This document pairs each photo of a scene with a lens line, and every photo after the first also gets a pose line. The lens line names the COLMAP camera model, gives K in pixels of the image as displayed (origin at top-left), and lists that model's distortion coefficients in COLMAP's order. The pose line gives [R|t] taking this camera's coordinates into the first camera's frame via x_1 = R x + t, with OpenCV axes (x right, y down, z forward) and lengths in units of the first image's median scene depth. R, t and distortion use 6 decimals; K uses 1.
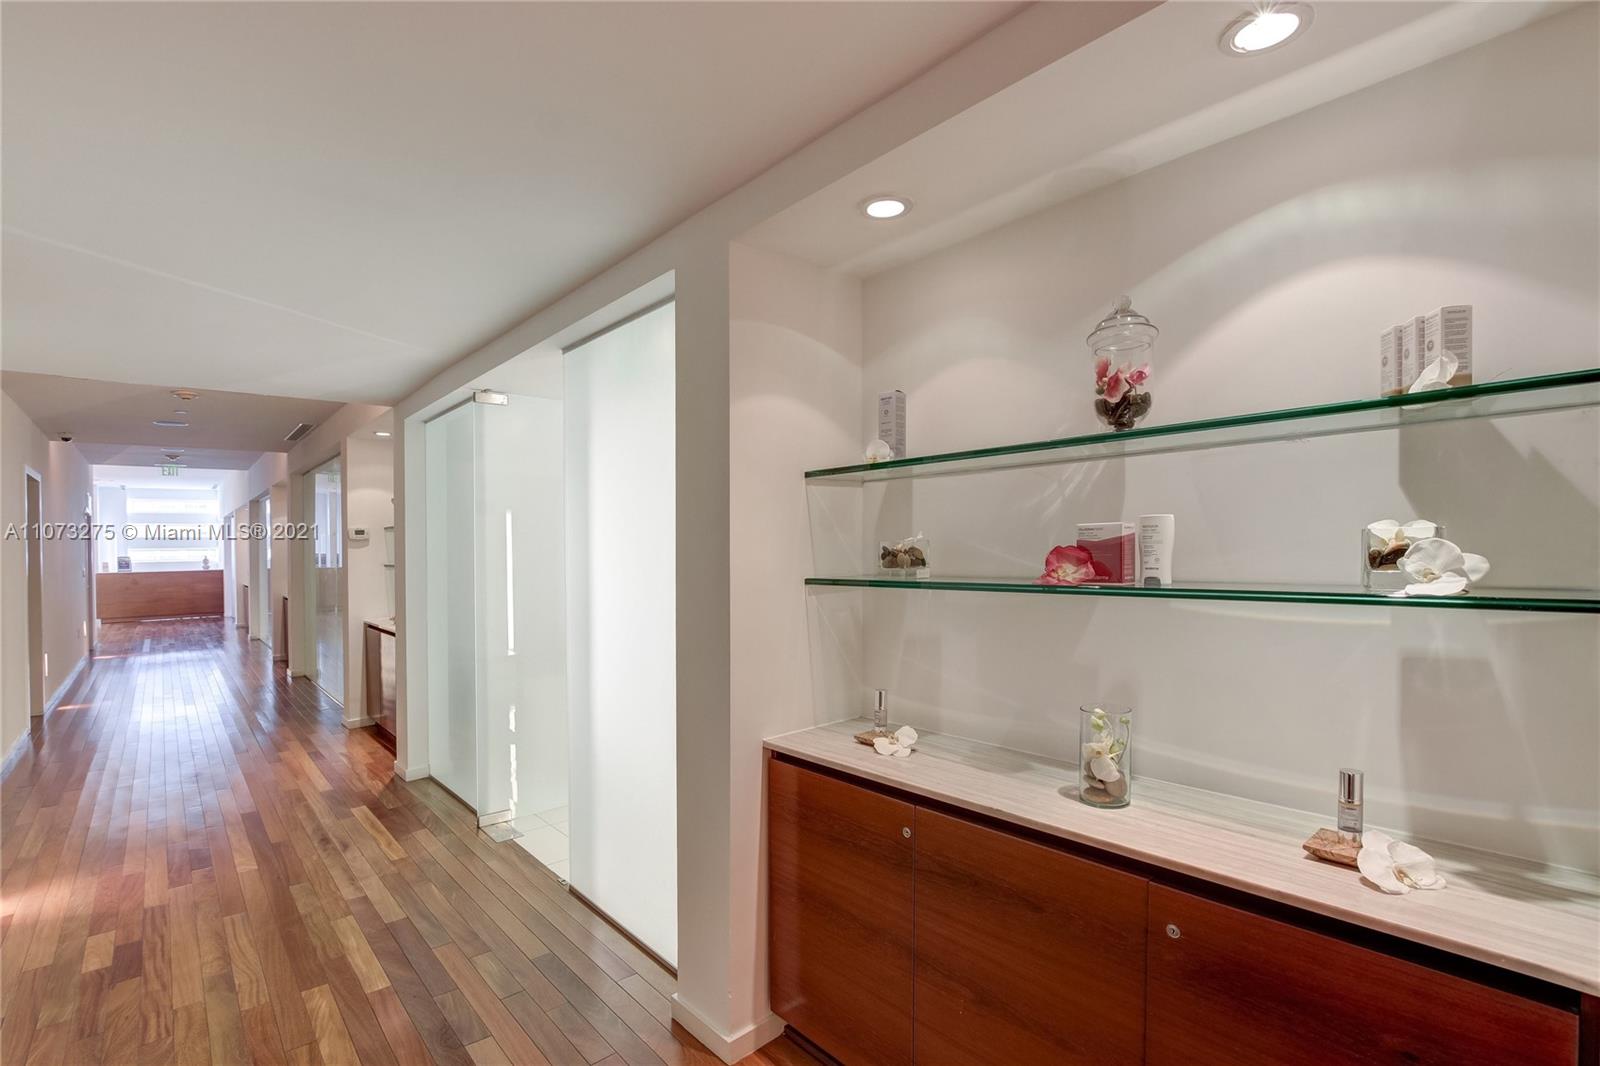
lens RADIAL K [[733.0, 0, 798.5], [0, 733.0, 545.2], [0, 0, 1]] dist [-0.022623, 0.000197]
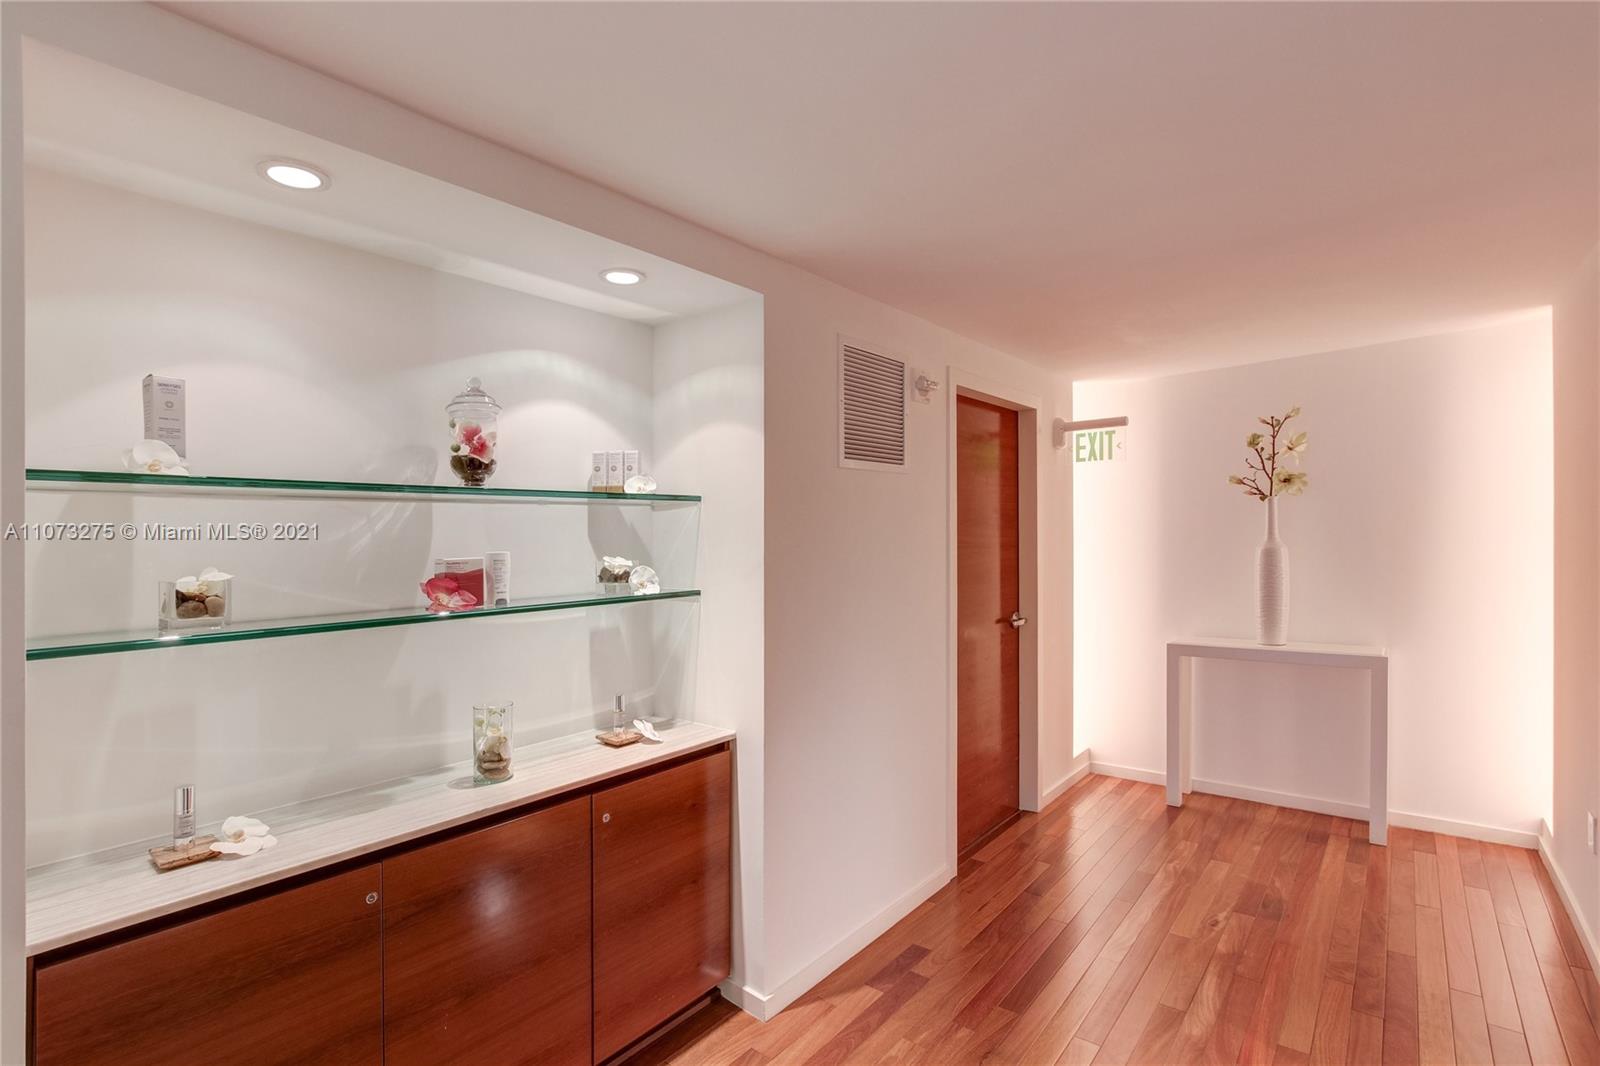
lens RADIAL K [[733.0, 0, 798.5], [0, 733.0, 545.2], [0, 0, 1]] dist [-0.022623, 0.000197]
pose [[-0.152093, 0.010722, 0.988308, -0.890928], [0.018605, 0.999795, -0.007983, -0.032381], [-0.988191, 0.017174, -0.152262, 0.646285]]
